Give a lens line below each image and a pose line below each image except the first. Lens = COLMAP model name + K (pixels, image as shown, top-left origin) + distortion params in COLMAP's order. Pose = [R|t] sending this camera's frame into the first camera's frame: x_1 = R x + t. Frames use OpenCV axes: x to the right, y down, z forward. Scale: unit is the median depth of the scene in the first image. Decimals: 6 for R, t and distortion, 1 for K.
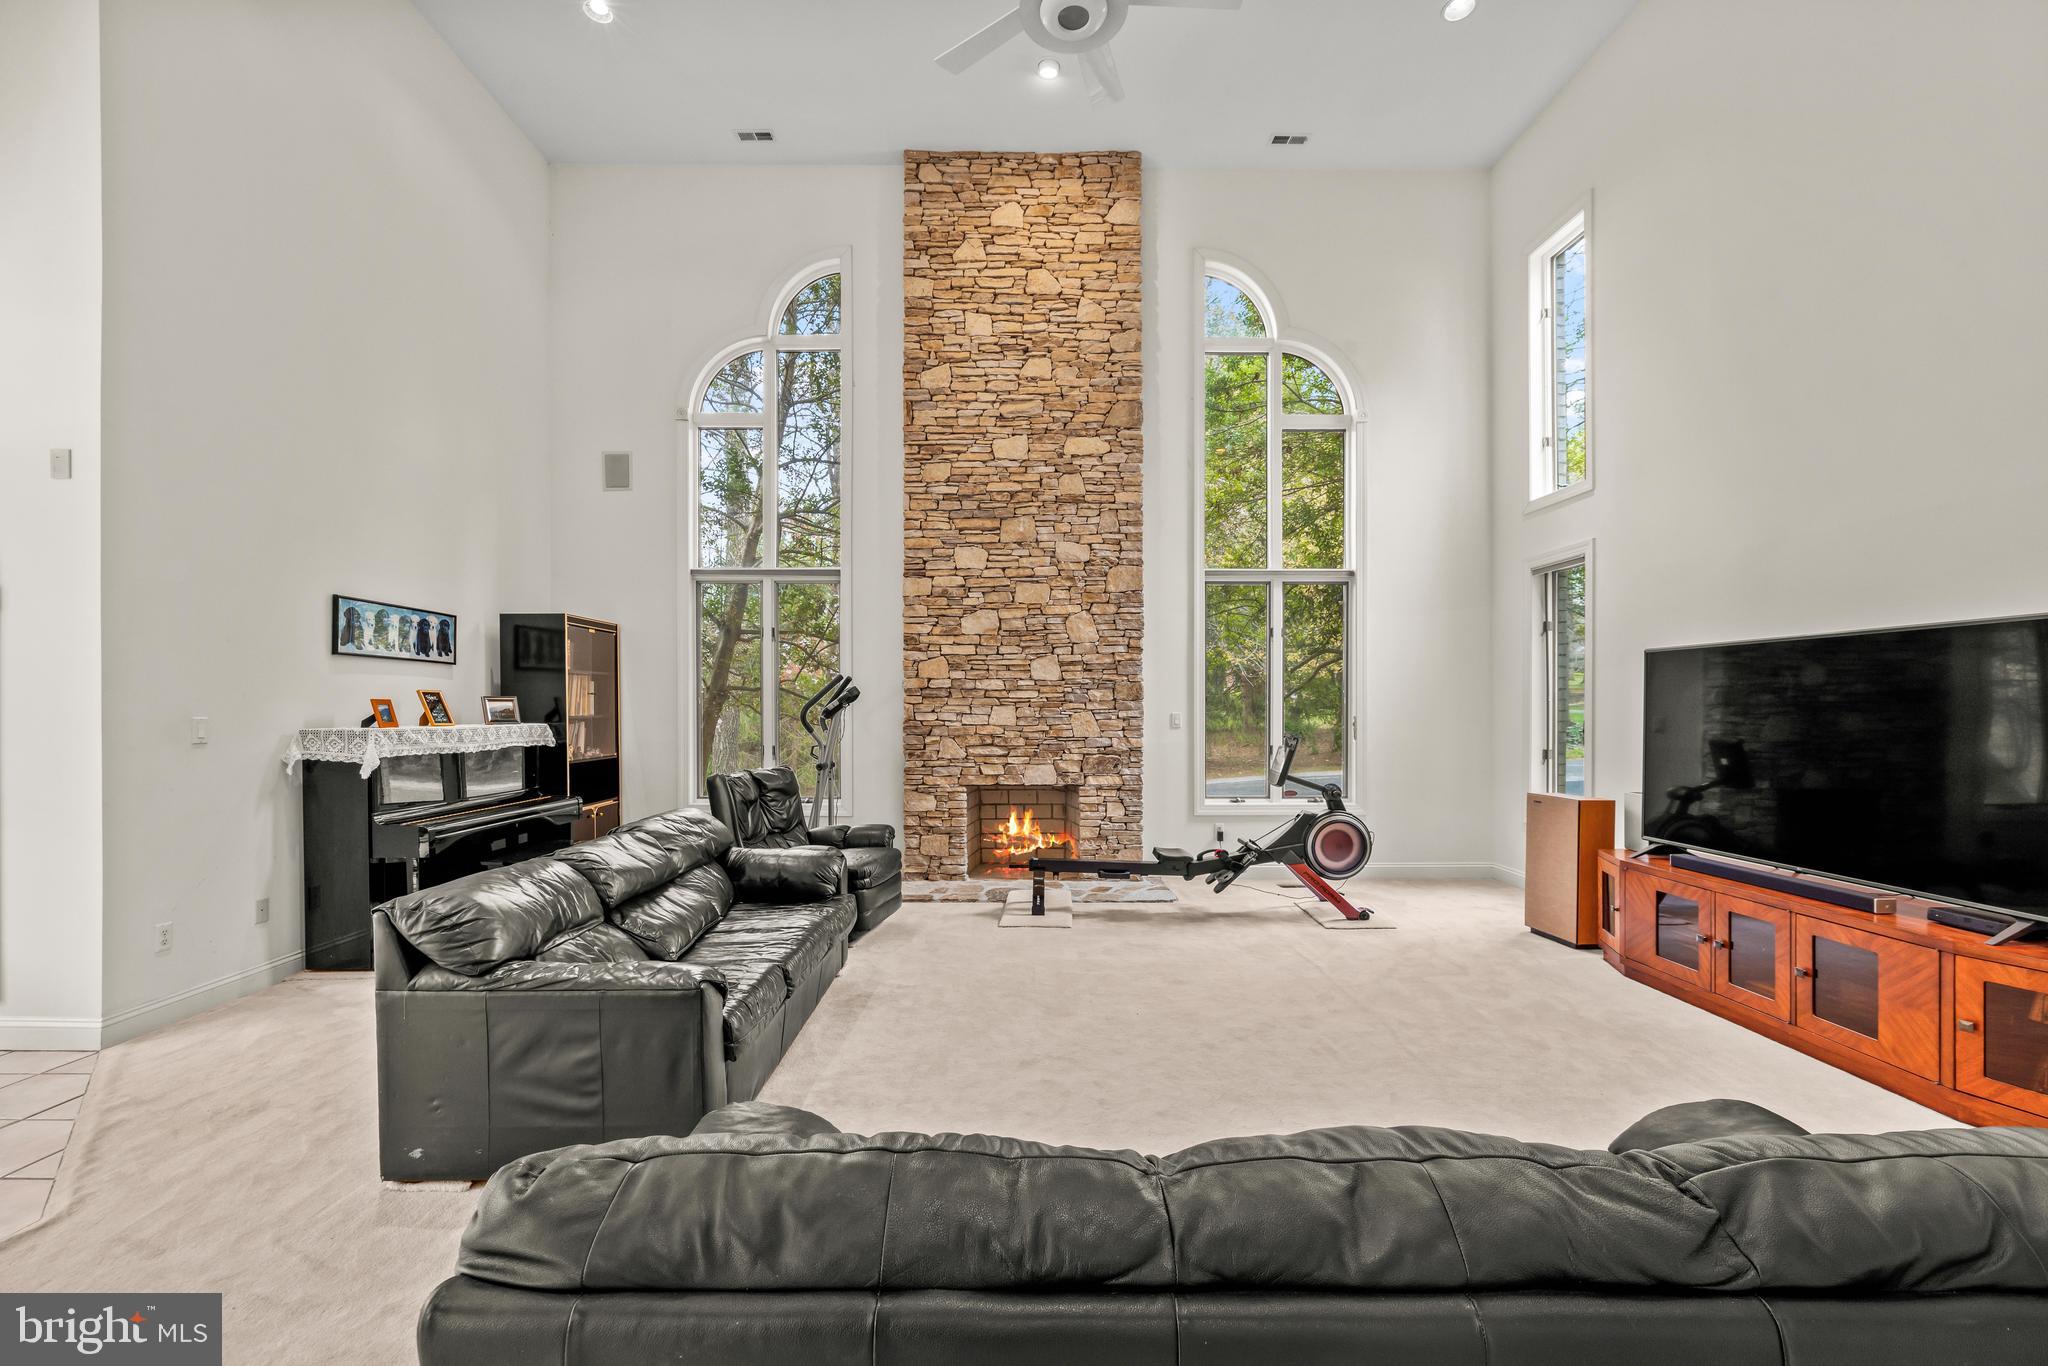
lens RADIAL K [[826.7, 0, 1020.0], [0, 826.7, 713.7], [0, 0, 1]] dist [0.003840, -0.001139]
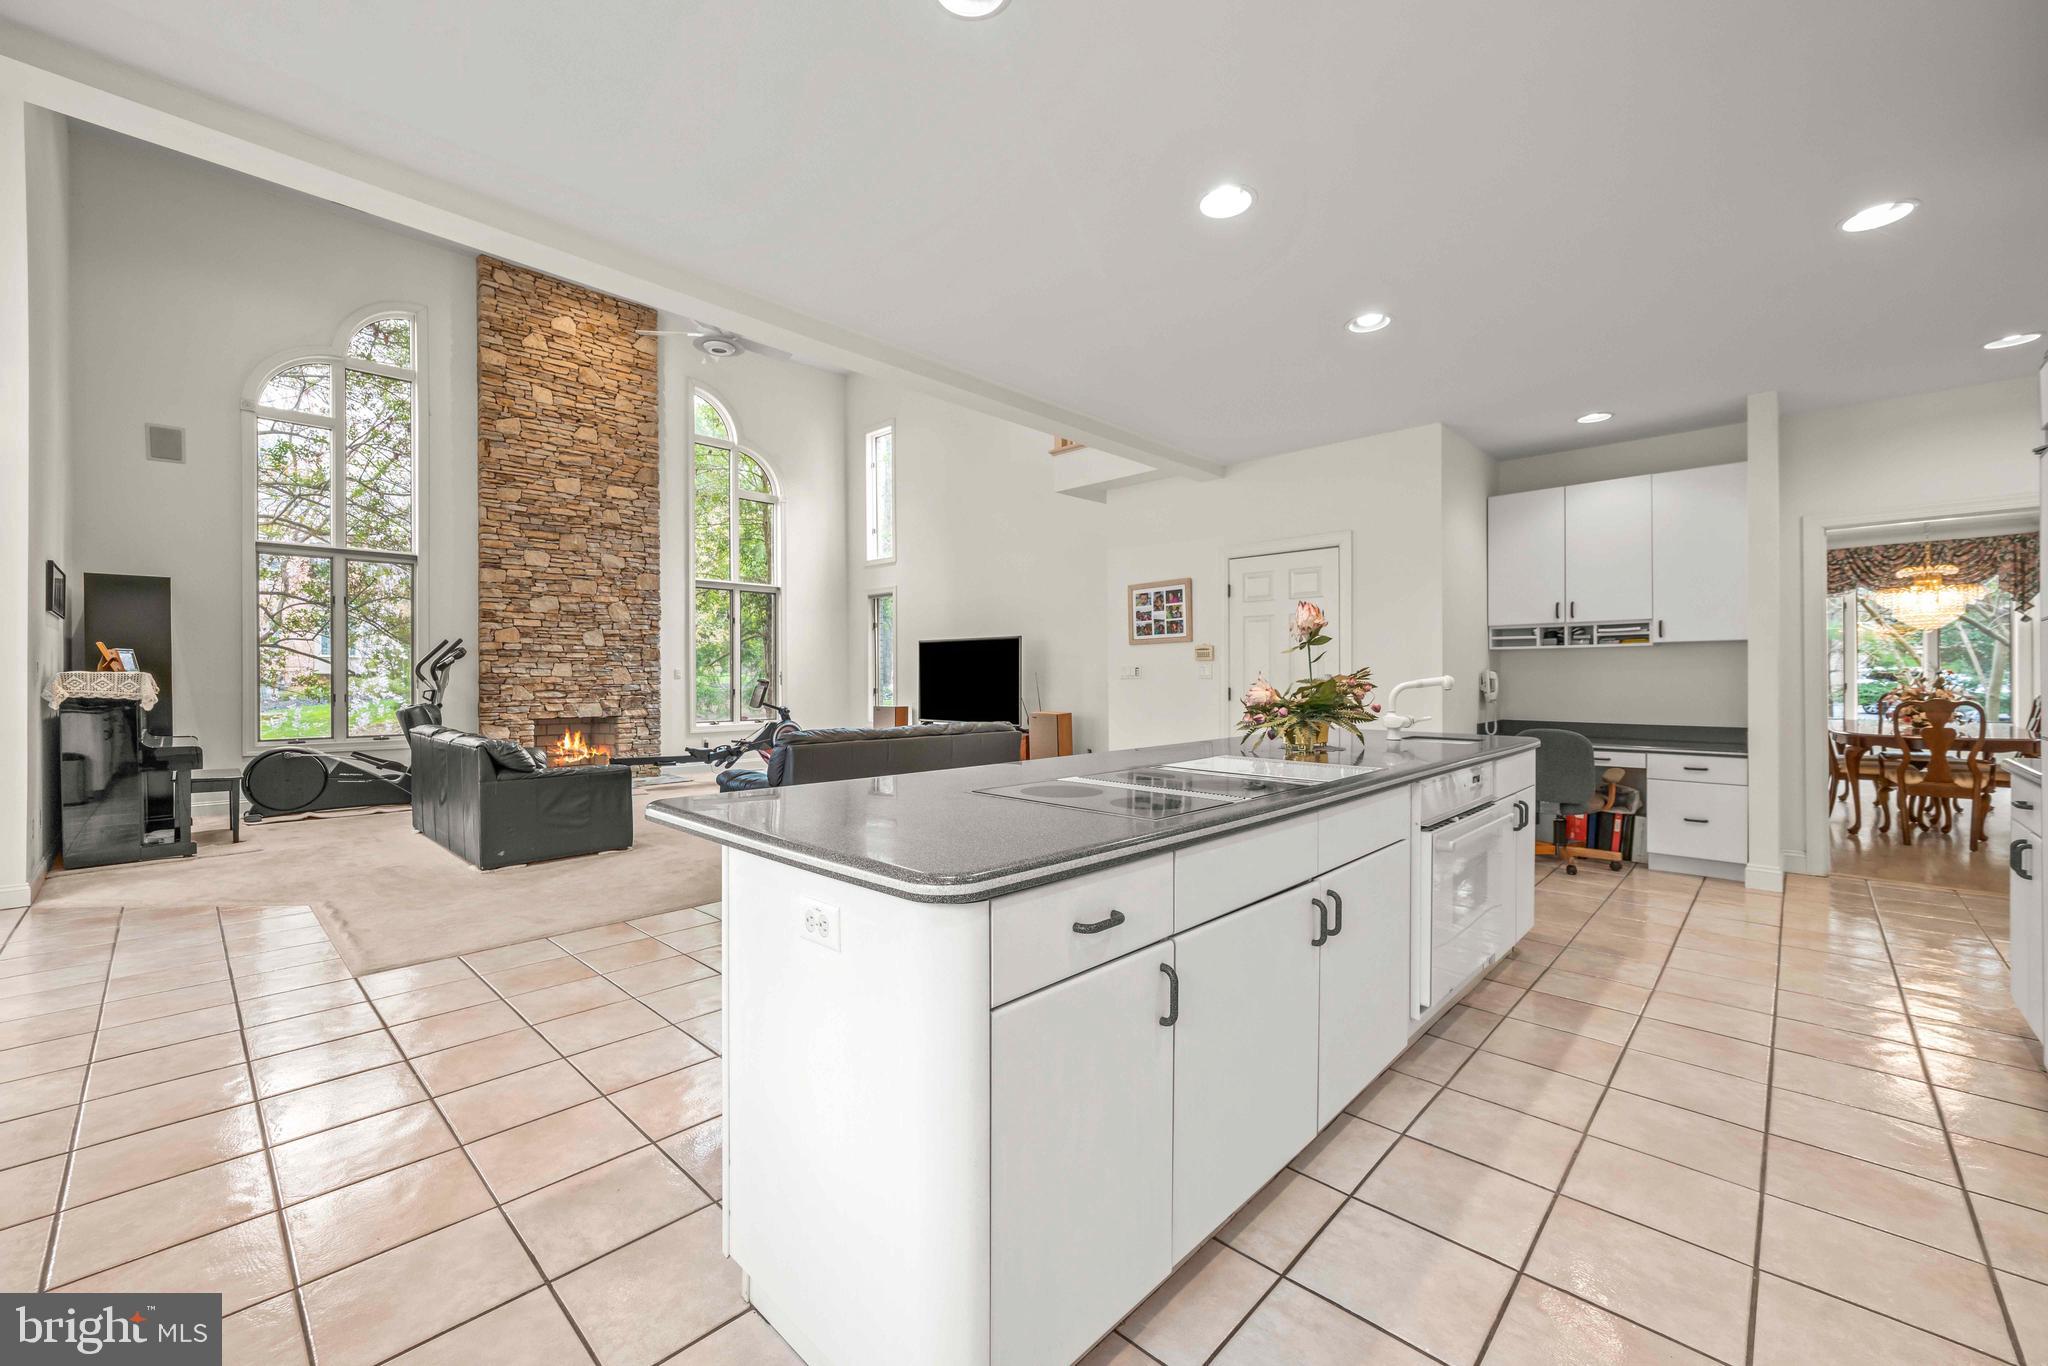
lens RADIAL K [[826.7, 0, 1027.6], [0, 826.7, 678.7], [0, 0, 1]] dist [0.003840, -0.001139]
pose [[0.693485, -0.002672, 0.720466, -0.499164], [0.004350, 0.999990, -0.000478, 0.022110], [-0.720458, 0.003466, 0.693490, -0.588684]]
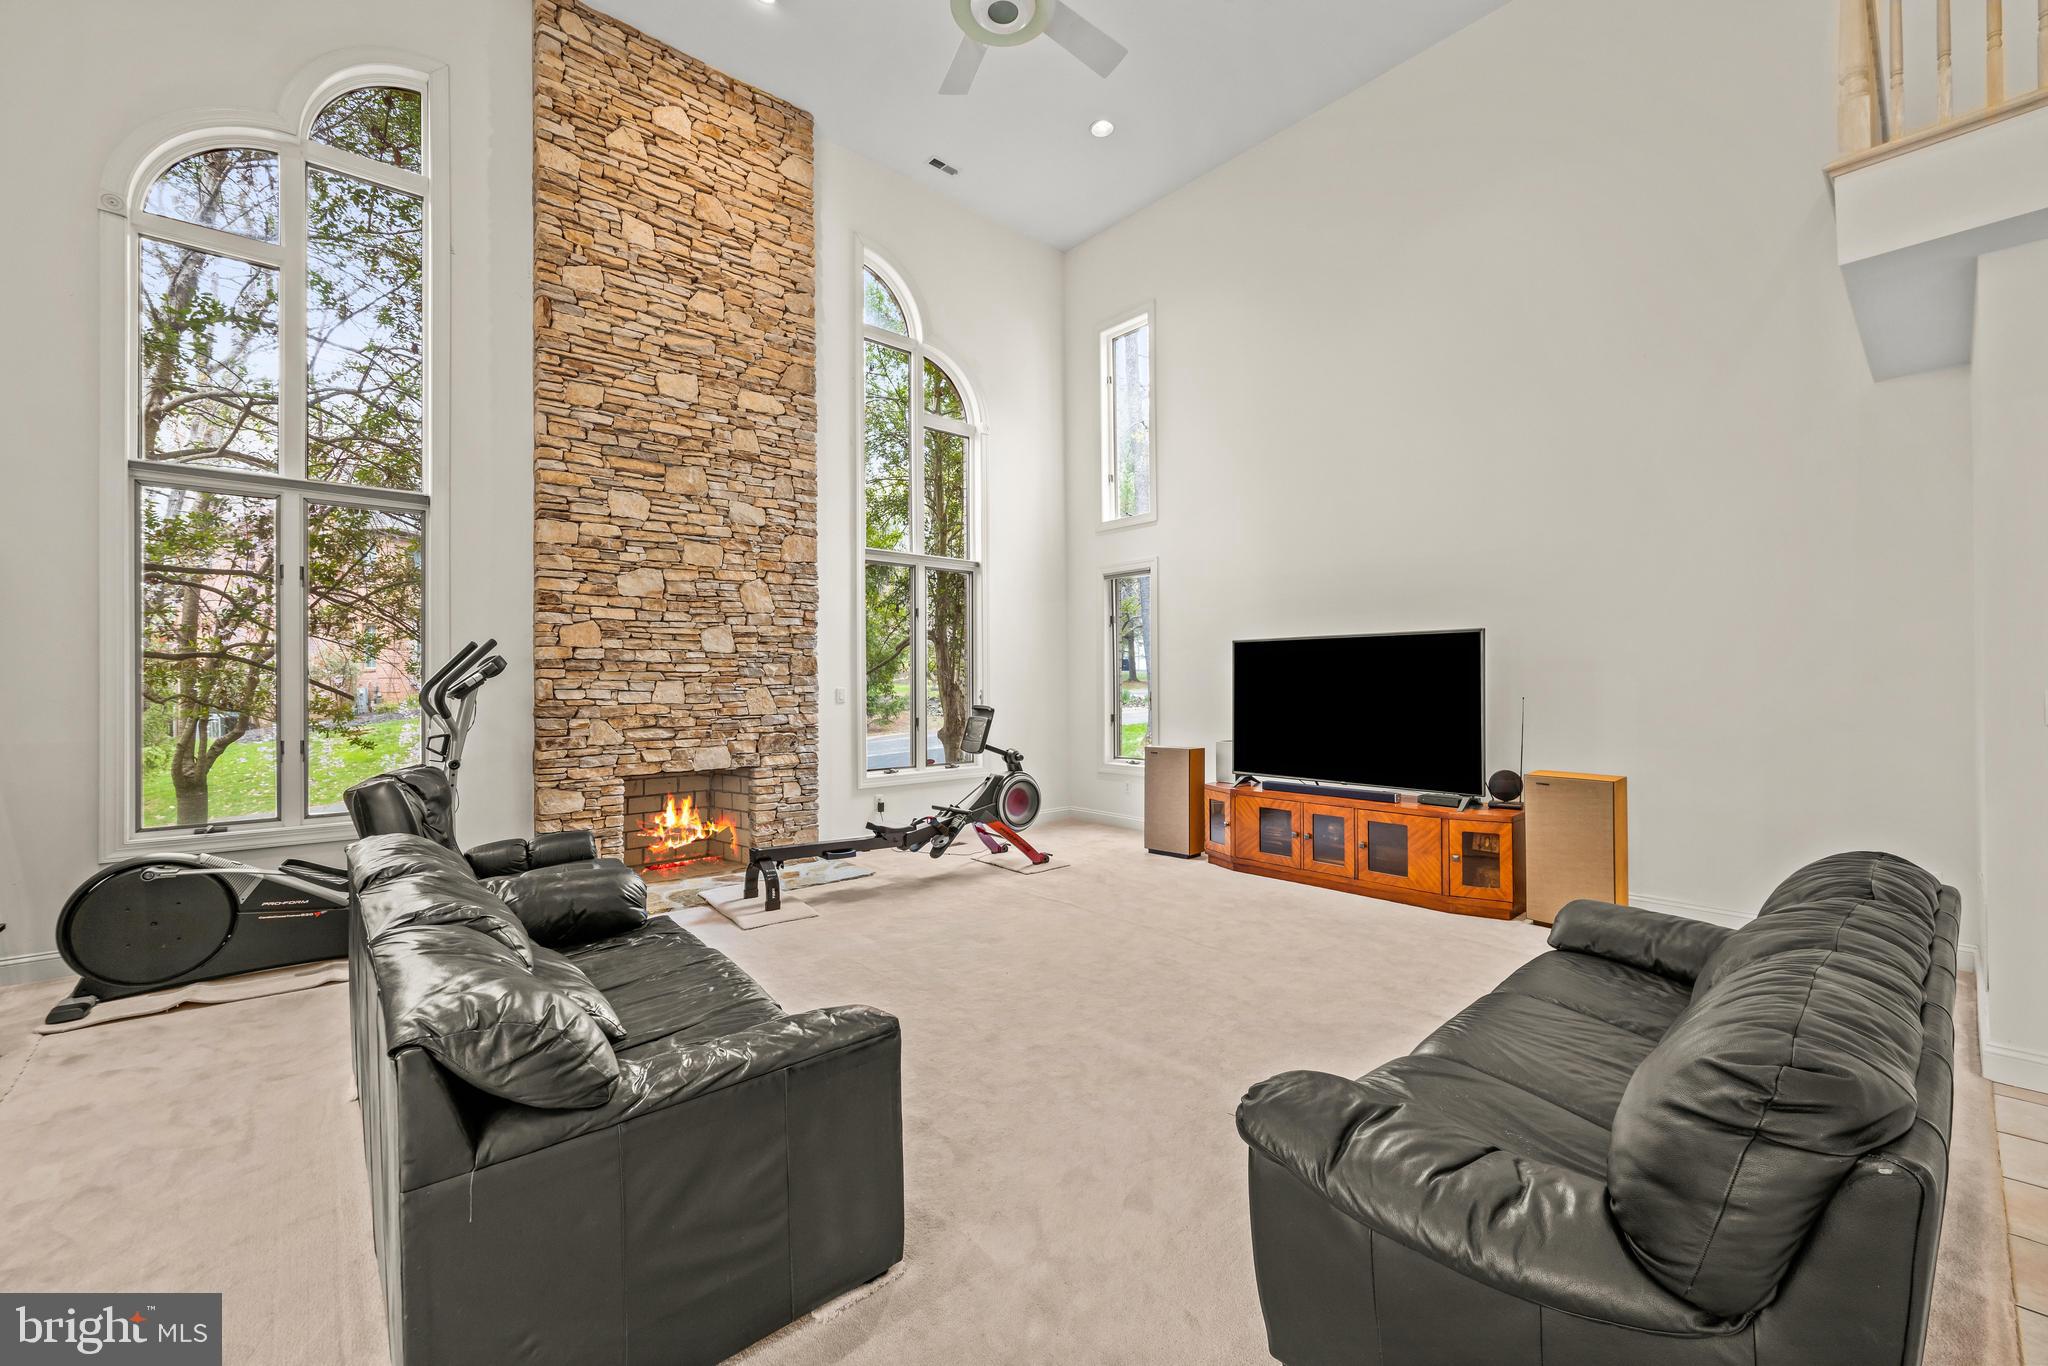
lens RADIAL K [[826.7, 0, 1025.0], [0, 826.7, 678.6], [0, 0, 1]] dist [0.003840, -0.001139]
pose [[0.756189, 0.000936, 0.654353, -0.305700], [0.007034, 0.999930, -0.009560, -0.001197], [-0.654316, 0.011832, 0.756129, 0.102830]]
